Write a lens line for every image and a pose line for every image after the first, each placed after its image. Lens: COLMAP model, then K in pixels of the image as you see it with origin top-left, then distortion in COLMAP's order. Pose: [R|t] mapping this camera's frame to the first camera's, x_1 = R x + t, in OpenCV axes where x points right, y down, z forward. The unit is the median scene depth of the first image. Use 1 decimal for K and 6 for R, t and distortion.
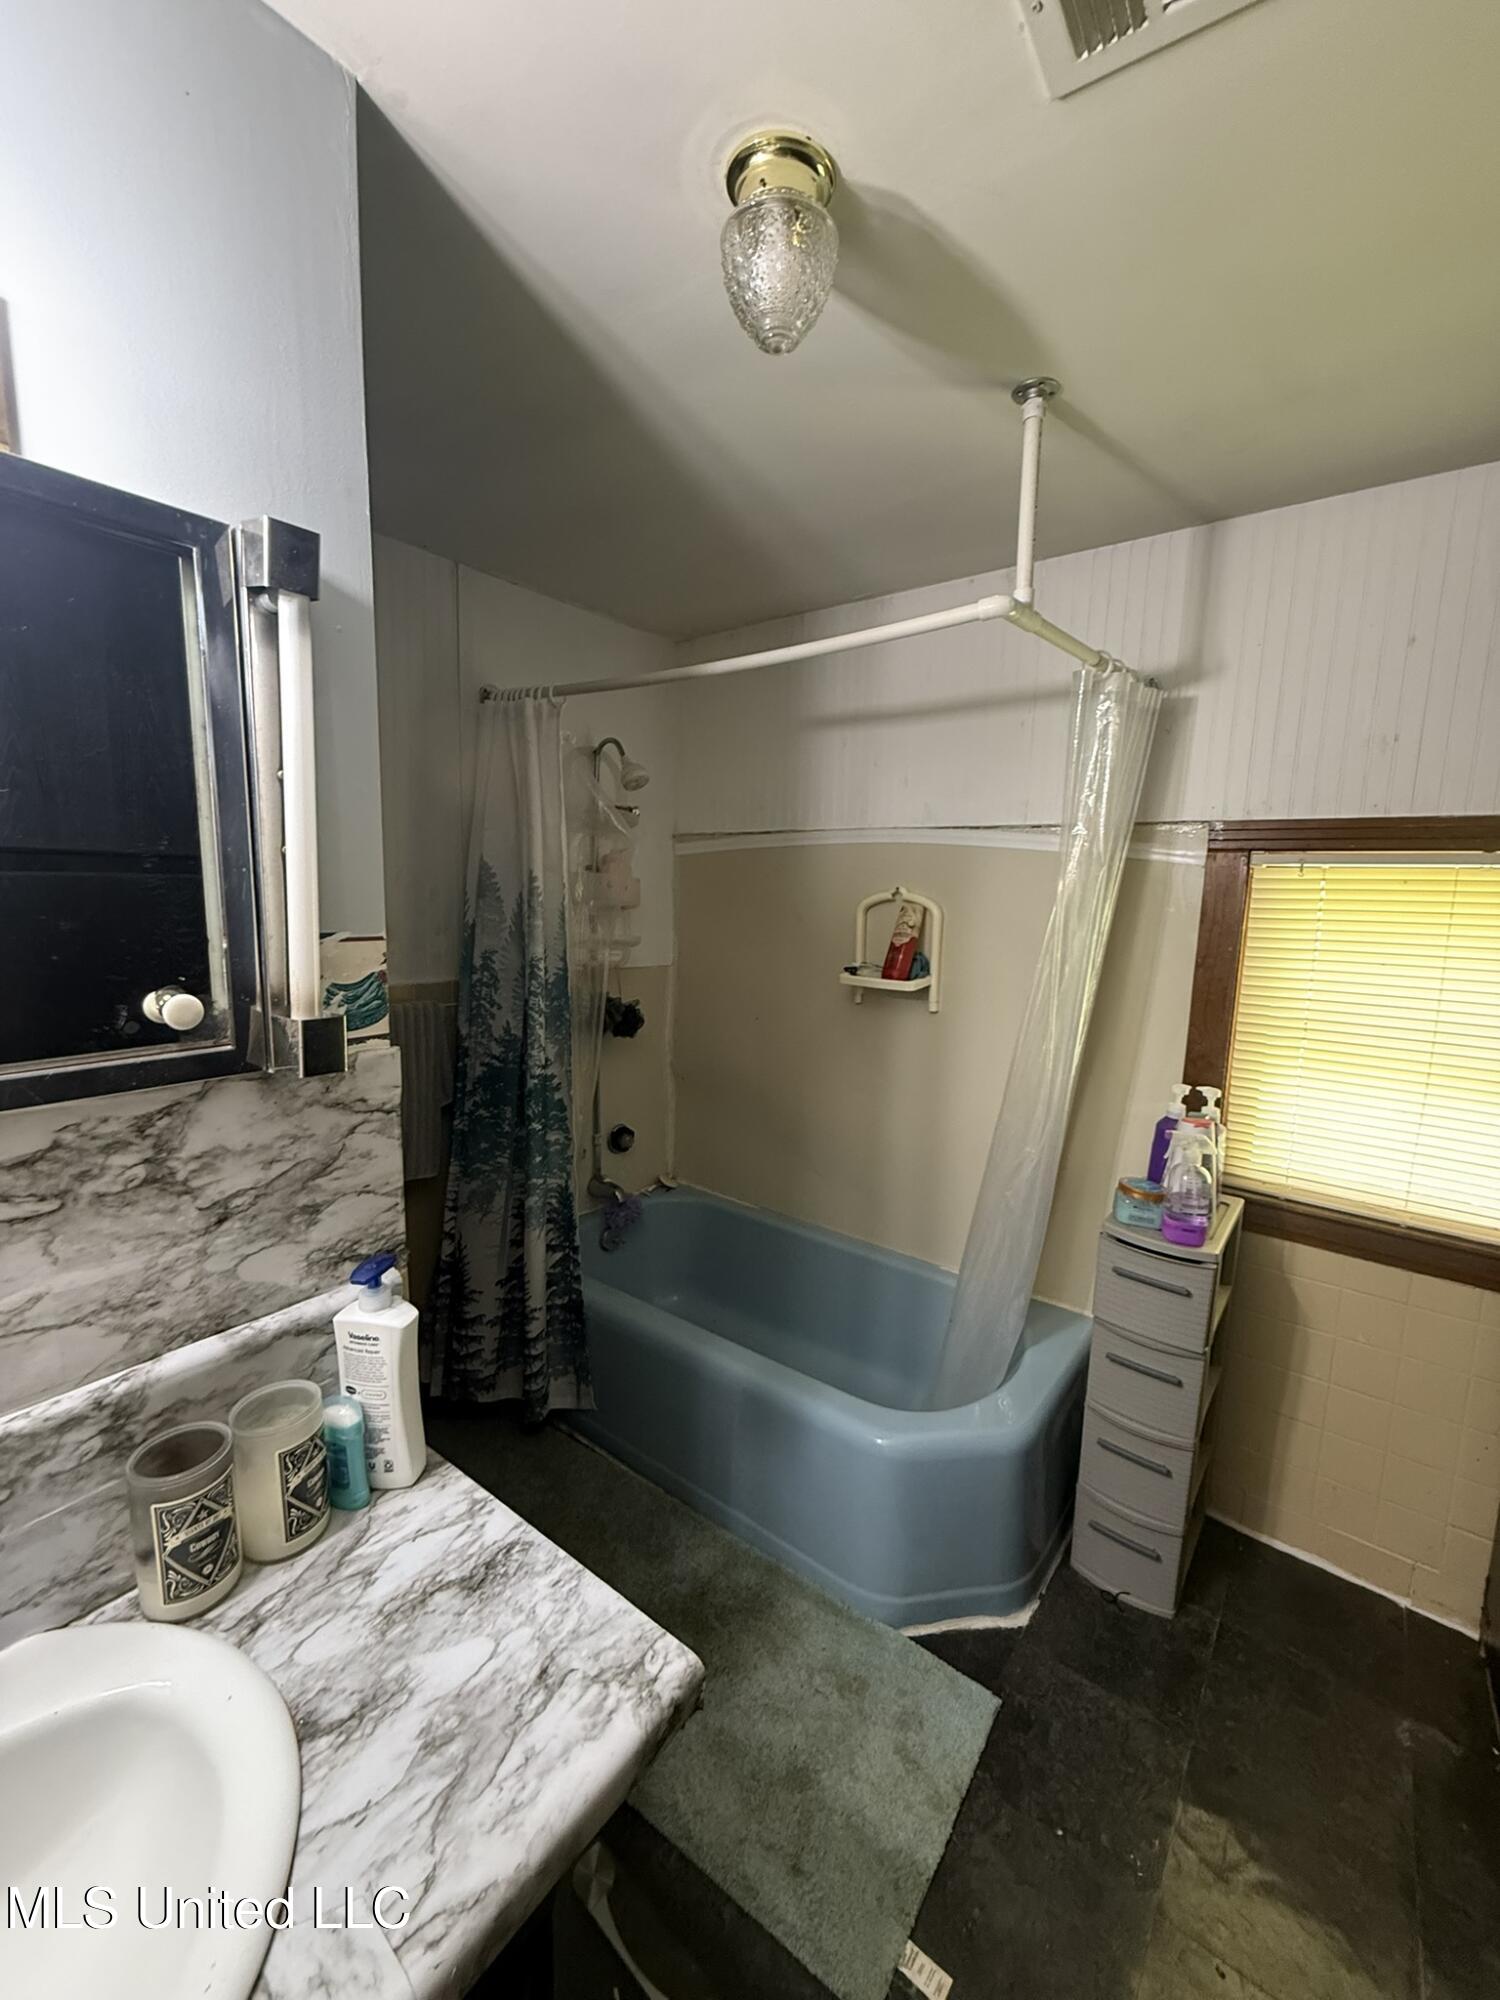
lens RADIAL K [[794.9, 0, 744.7], [0, 794.9, 995.1], [0, 0, 1]] dist [-0.001271, 0.000144]
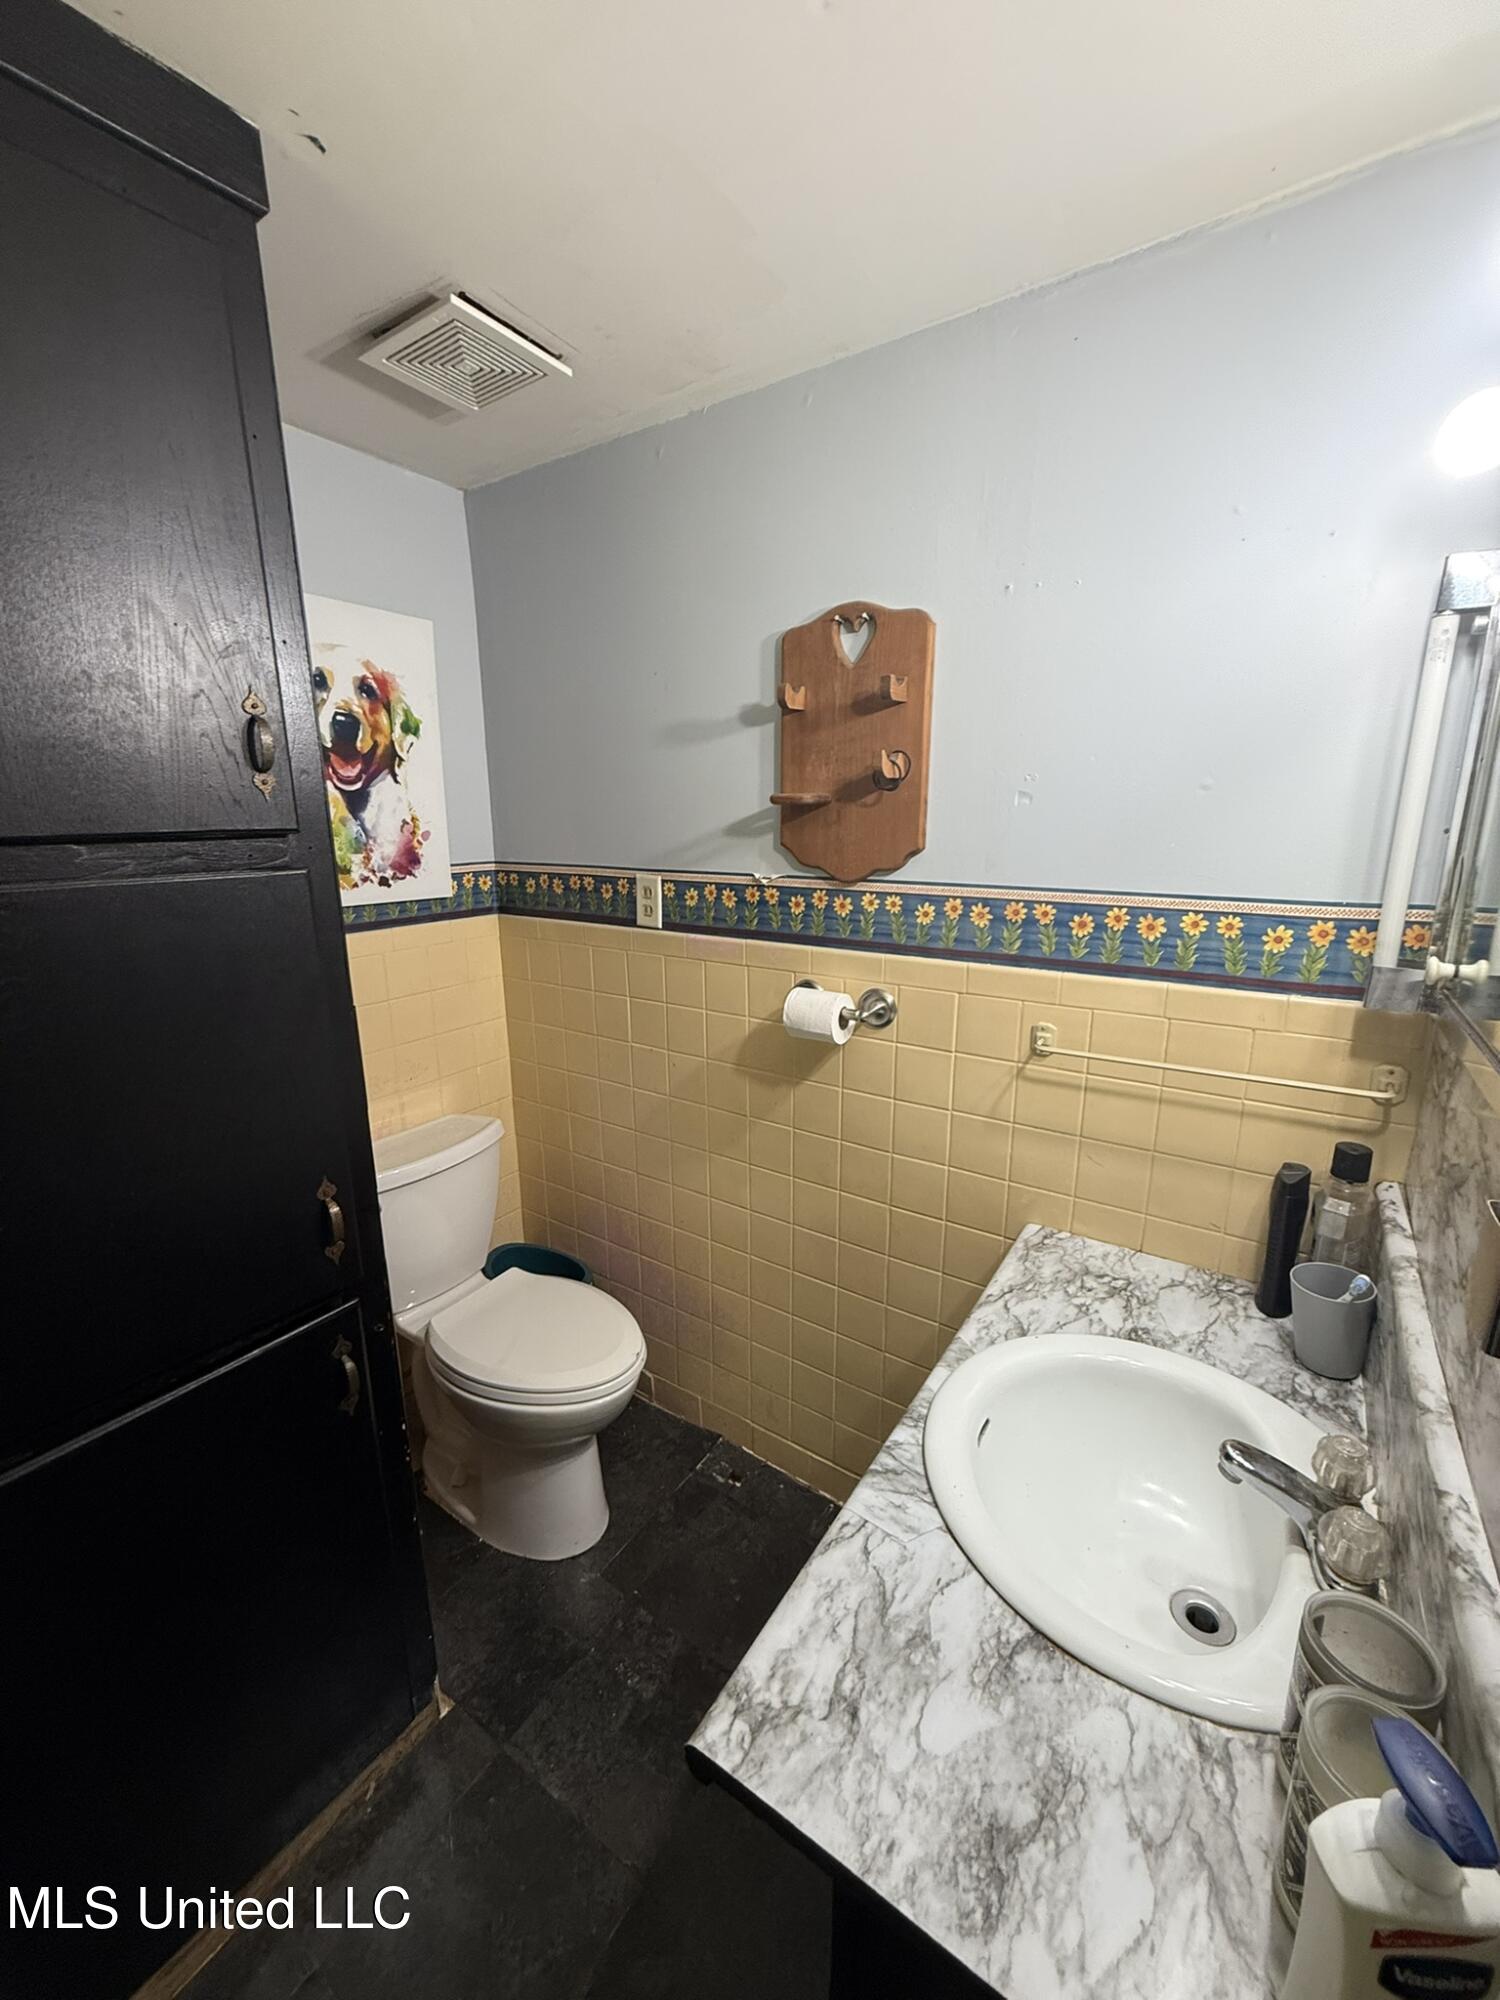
lens RADIAL K [[794.9, 0, 746.4], [0, 794.9, 1001.0], [0, 0, 1]] dist [-0.001271, 0.000144]
pose [[-0.997784, -0.001231, -0.066527, -0.060969], [-0.025521, 0.930438, 0.365559, -0.295680], [0.061450, 0.366446, -0.928408, 1.591996]]
